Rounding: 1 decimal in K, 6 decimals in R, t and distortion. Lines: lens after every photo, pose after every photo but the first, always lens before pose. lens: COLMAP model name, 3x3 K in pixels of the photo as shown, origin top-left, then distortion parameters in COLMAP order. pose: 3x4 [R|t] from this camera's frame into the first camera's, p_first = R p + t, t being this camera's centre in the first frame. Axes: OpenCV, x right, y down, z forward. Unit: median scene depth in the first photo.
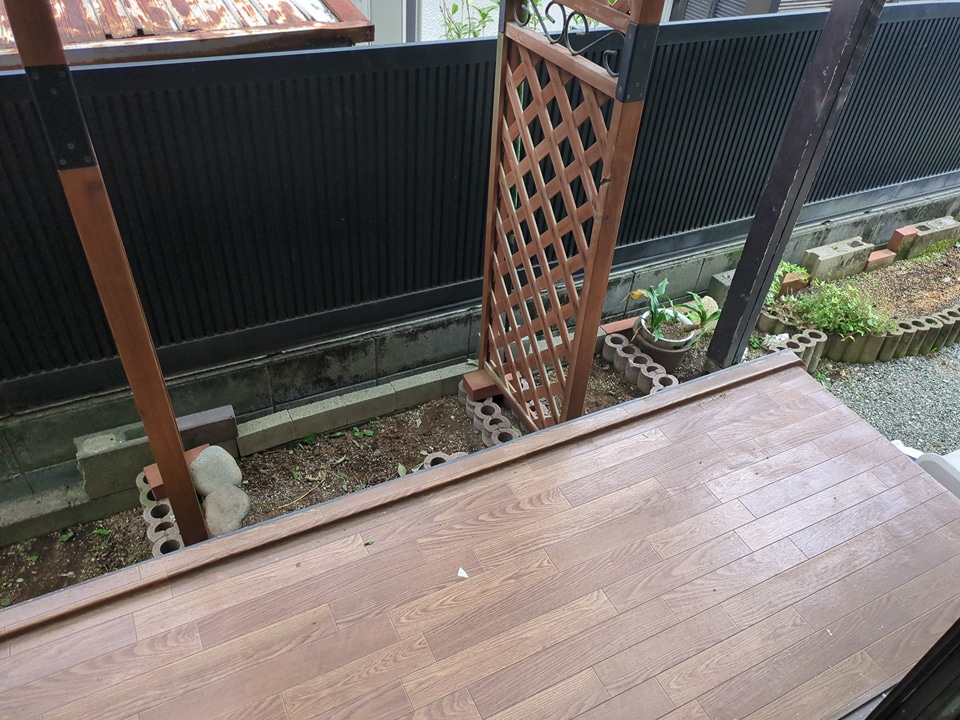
lens RADIAL K [[698.5, 0, 480.0], [0, 698.5, 360.0], [0, 0, 1]] dist [0.028004, 0.000558]
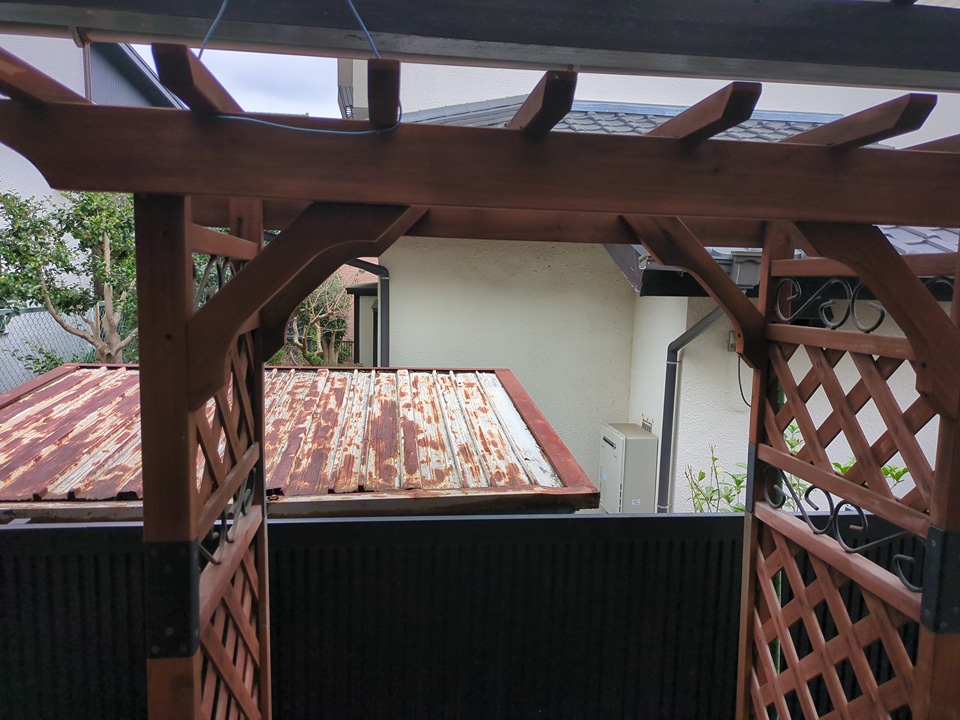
lens RADIAL K [[720.7, 0, 480.0], [0, 720.7, 360.0], [0, 0, 1]] dist [0.047475, -0.041003]
pose [[0.939507, 0.002376, -0.342521, 0.026011], [-0.195180, 0.825463, -0.529637, -0.101126], [0.281480, 0.564451, 0.775992, 0.146708]]
